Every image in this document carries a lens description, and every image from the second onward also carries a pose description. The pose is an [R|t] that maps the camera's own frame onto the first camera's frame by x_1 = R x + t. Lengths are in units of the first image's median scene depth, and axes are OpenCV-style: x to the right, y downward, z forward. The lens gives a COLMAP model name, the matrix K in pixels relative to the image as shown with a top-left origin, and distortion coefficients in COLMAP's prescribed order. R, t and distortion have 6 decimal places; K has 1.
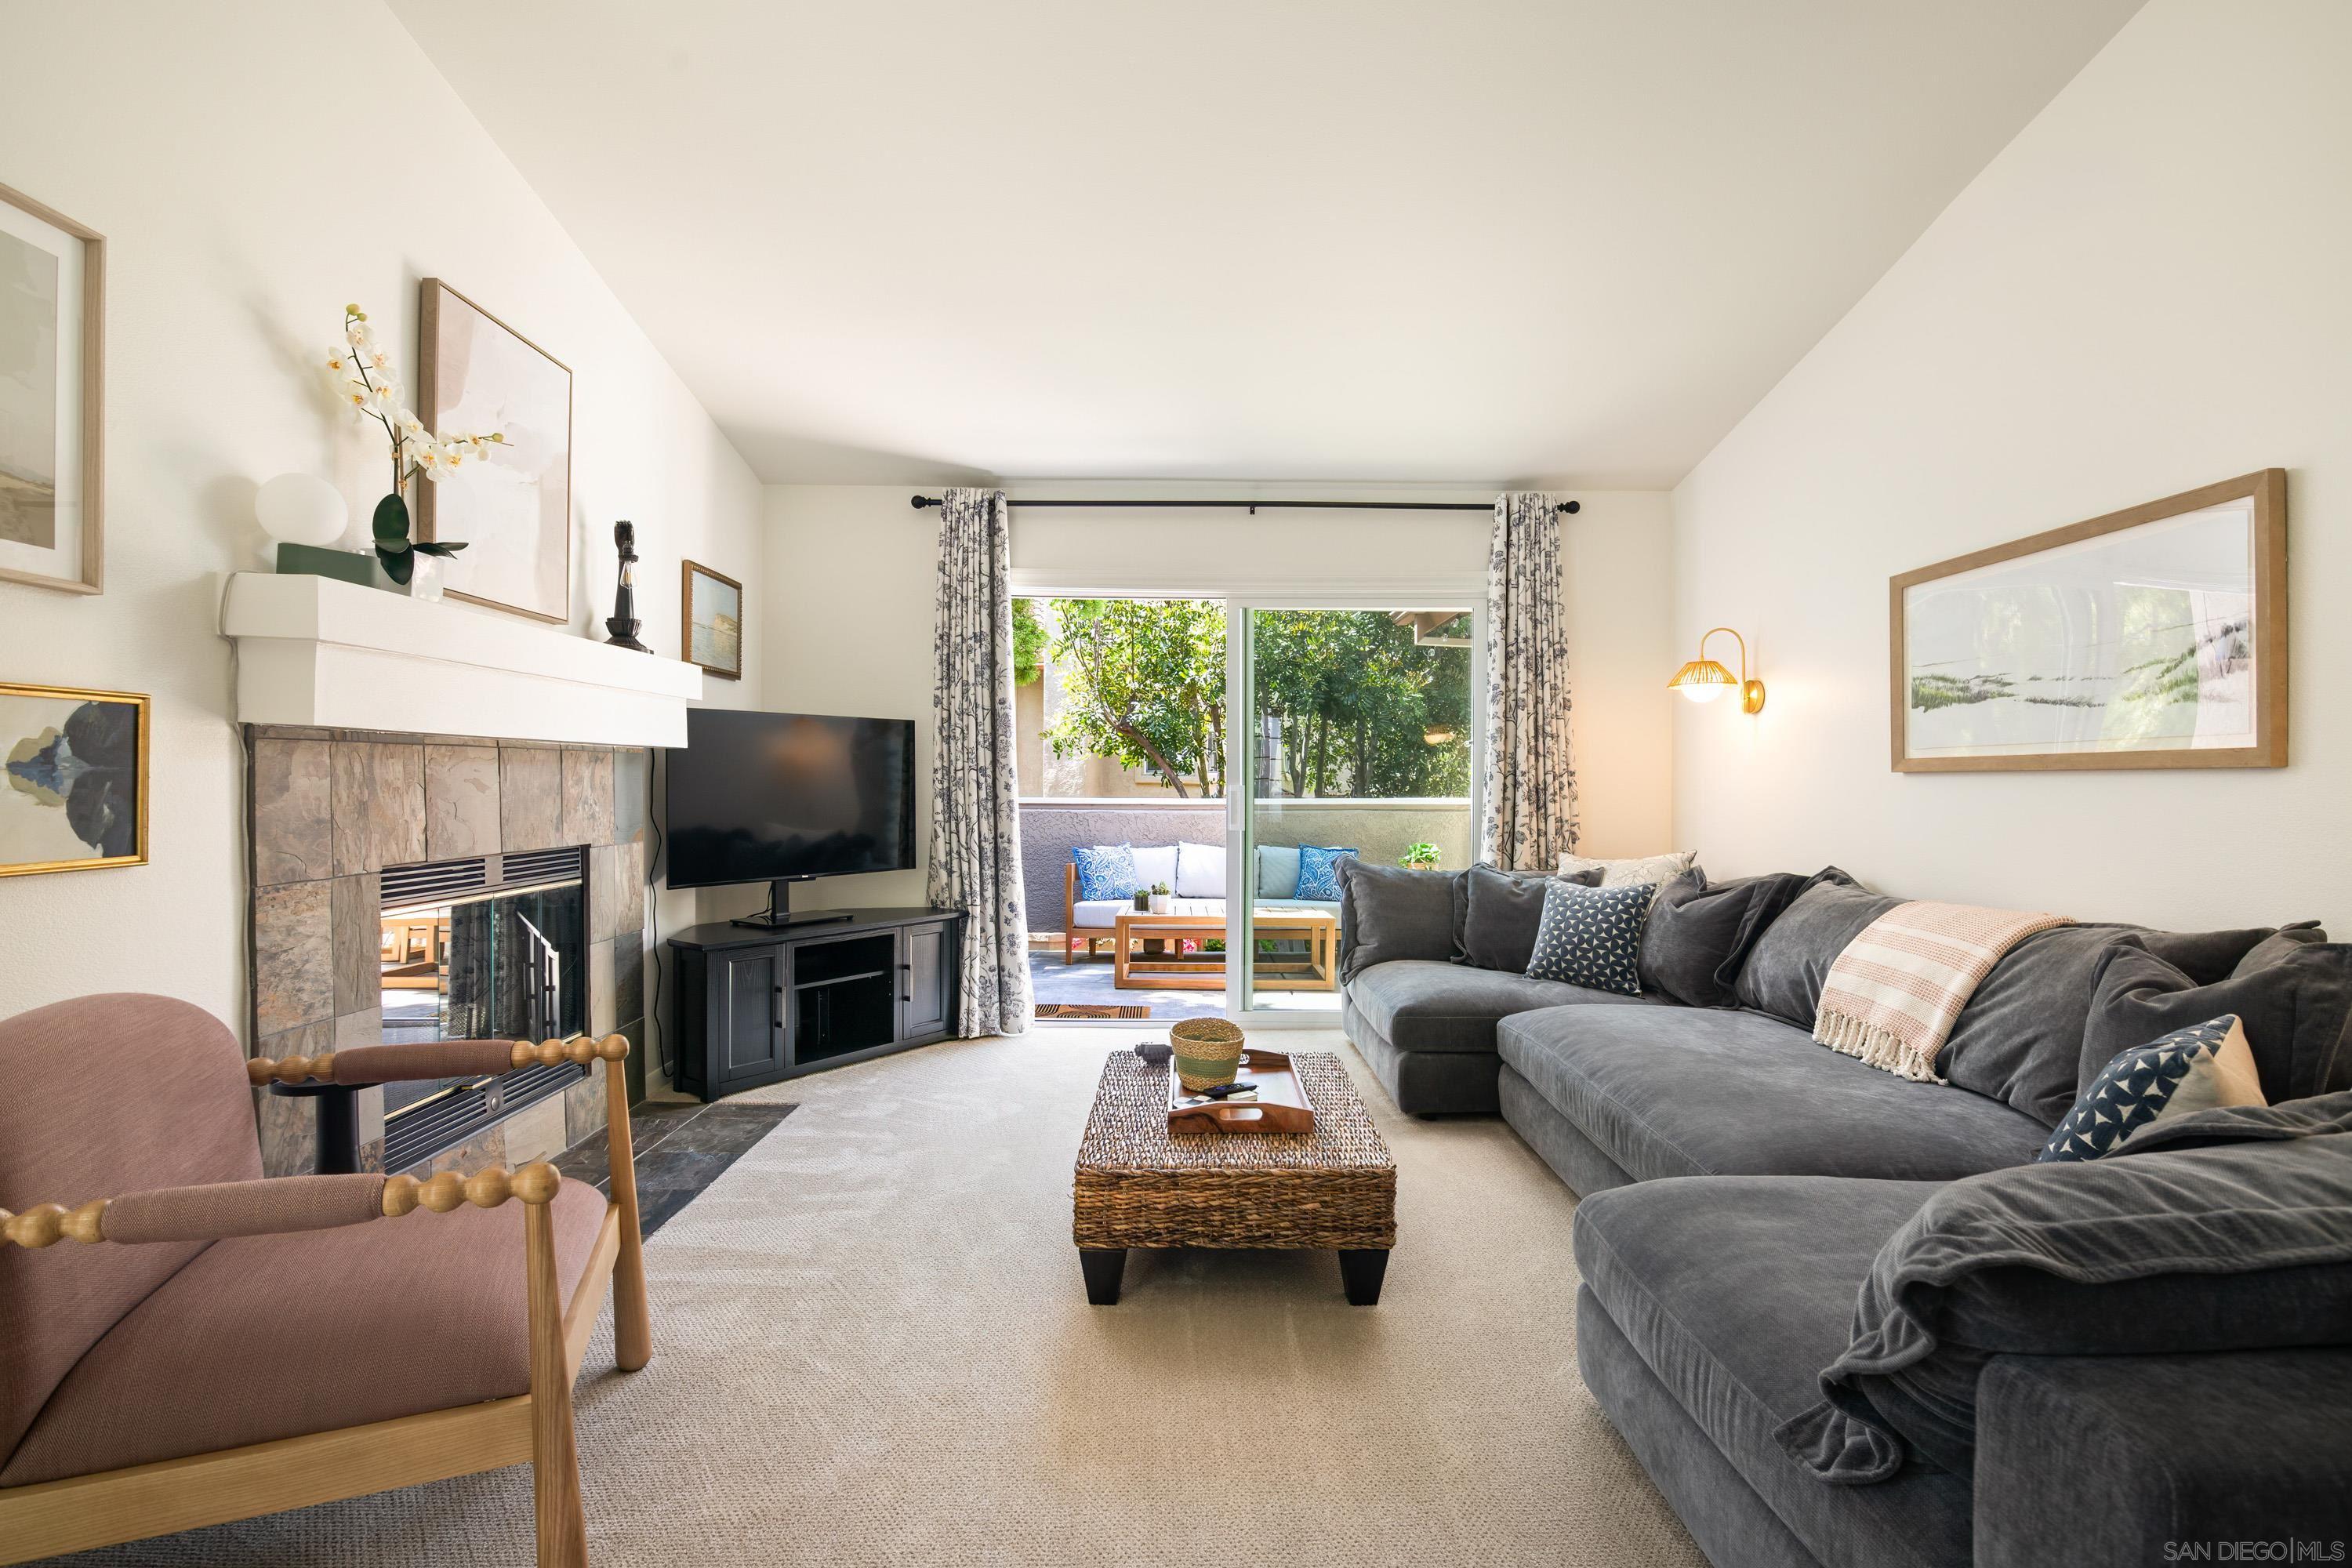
lens RADIAL K [[1106.2, 0, 1176.4], [0, 1106.2, 782.2], [0, 0, 1]] dist [0.000215, -0.000041]
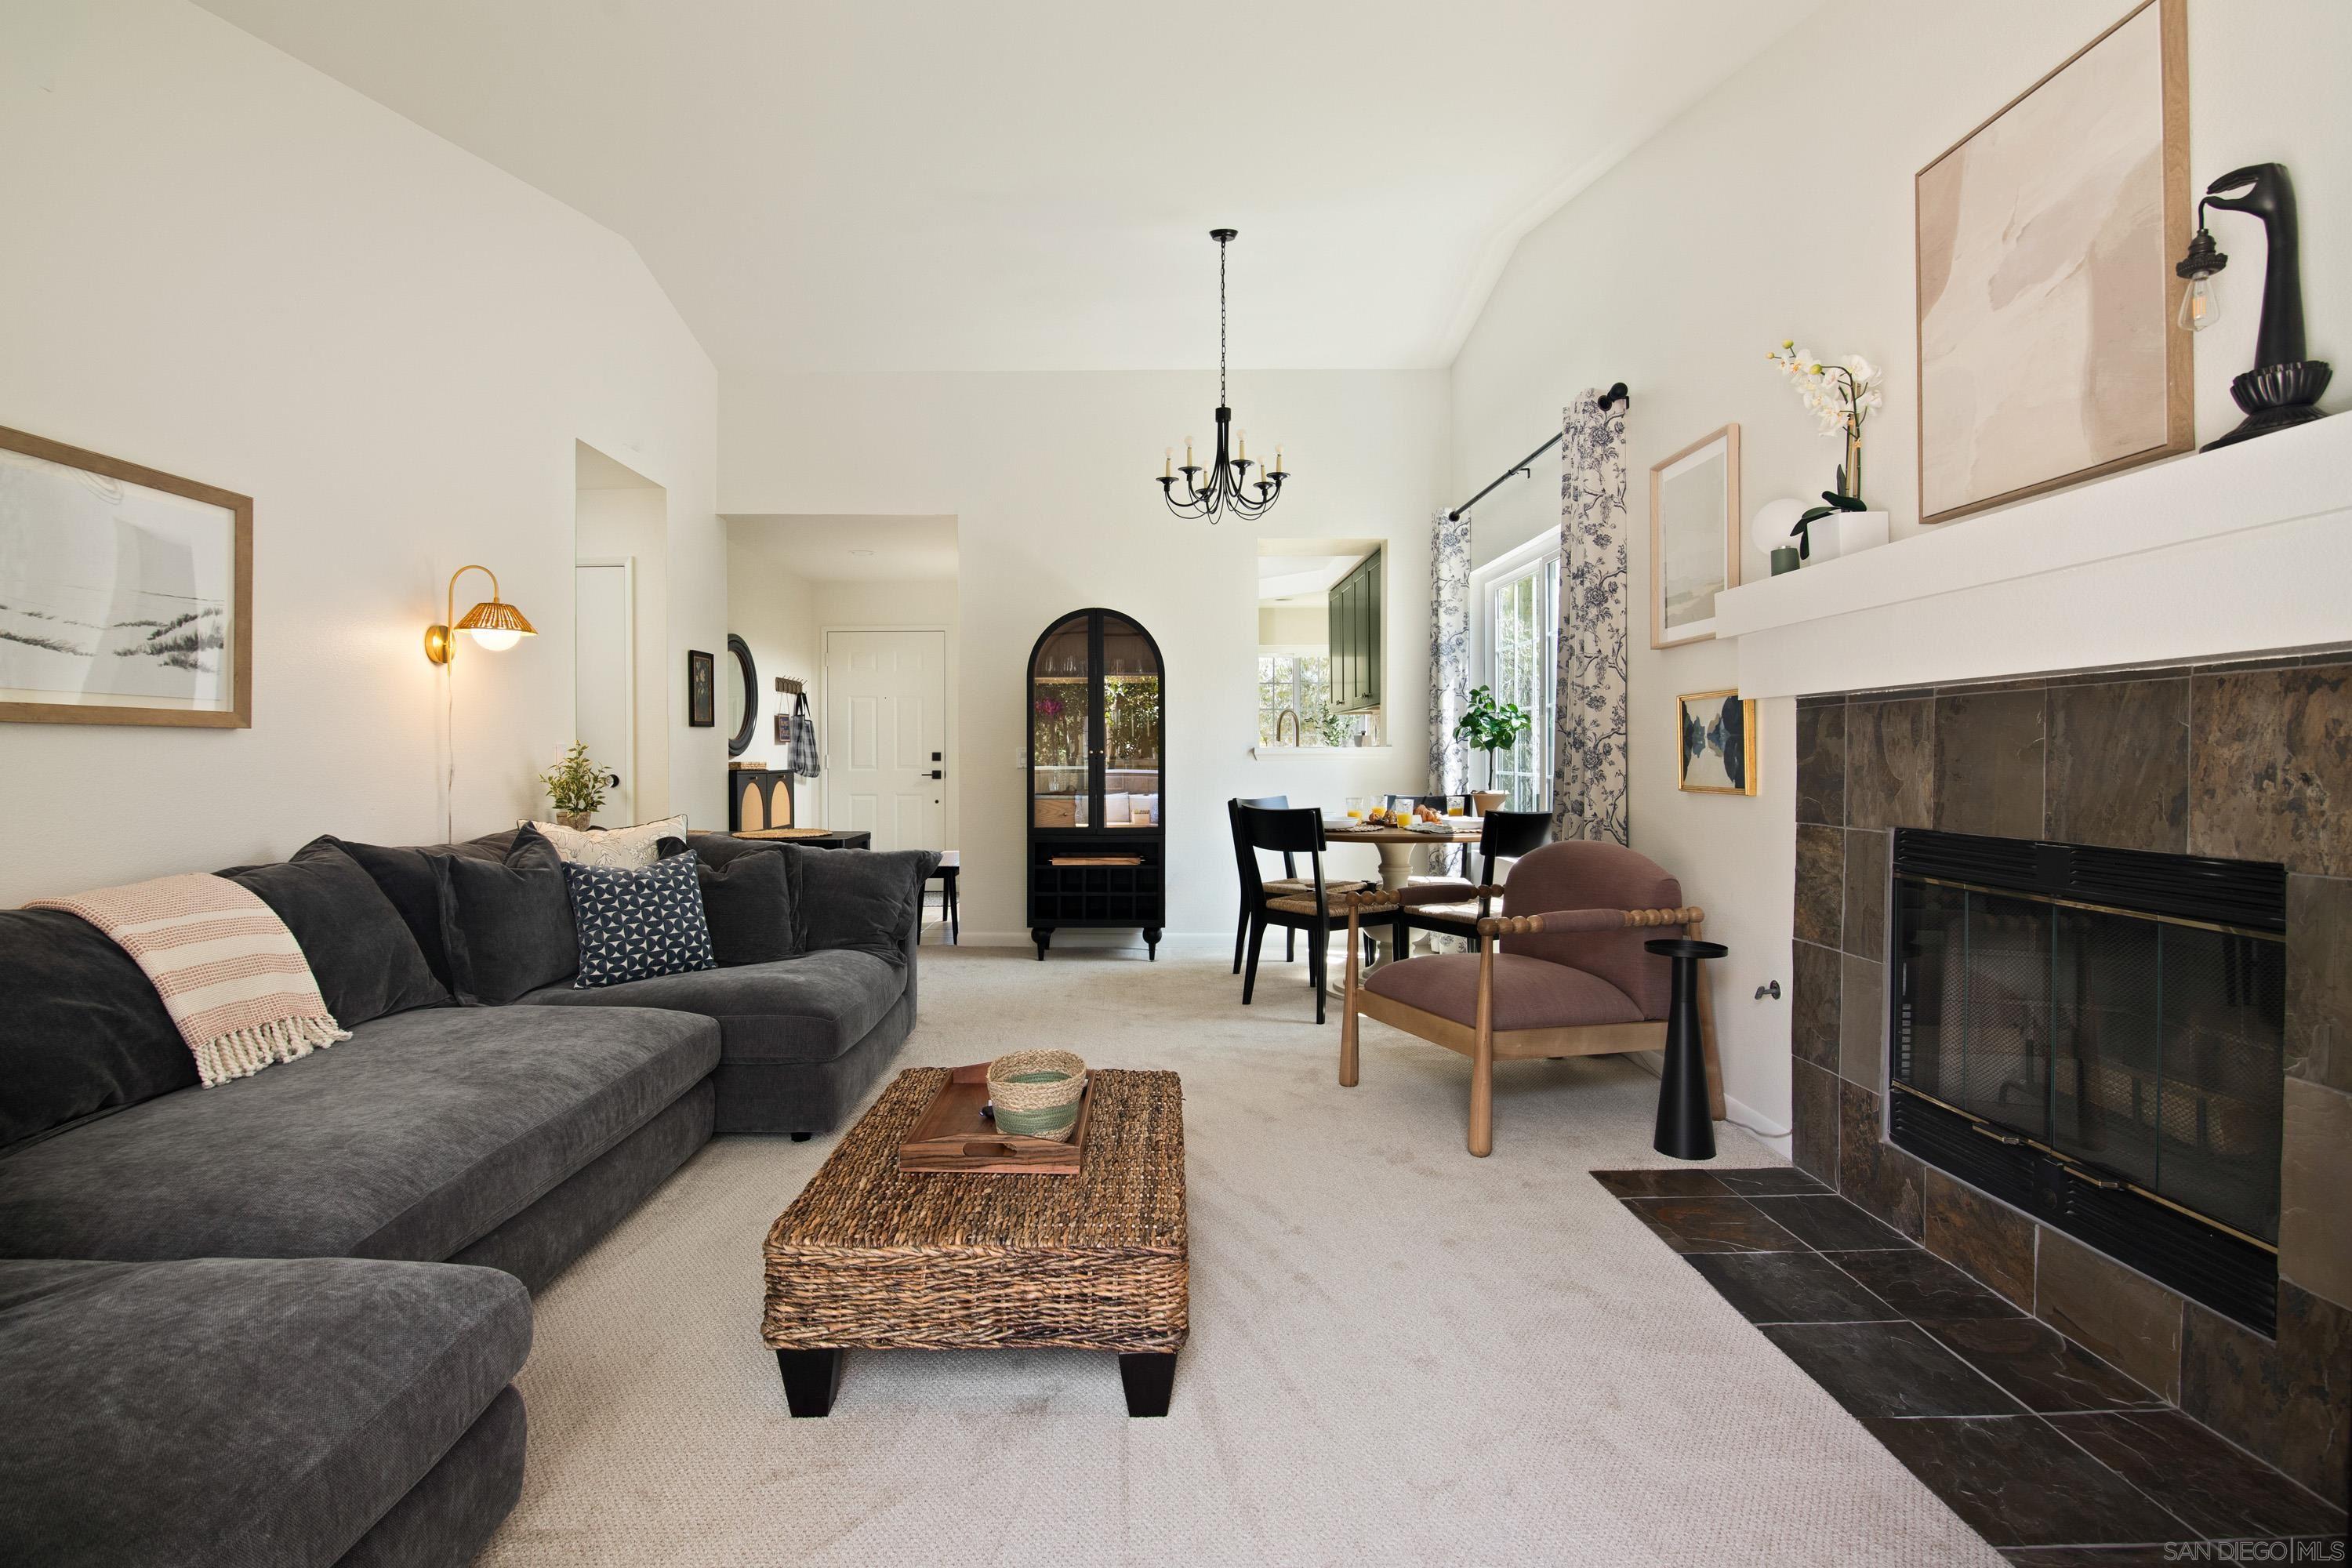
lens RADIAL K [[1106.2, 0, 1168.3], [0, 1106.2, 778.6], [0, 0, 1]] dist [0.000215, -0.000041]
pose [[-0.999783, -0.000404, -0.020840, -0.054795], [-0.000875, 0.999745, 0.022567, 0.013771], [0.020825, 0.022581, -0.999528, 2.143025]]
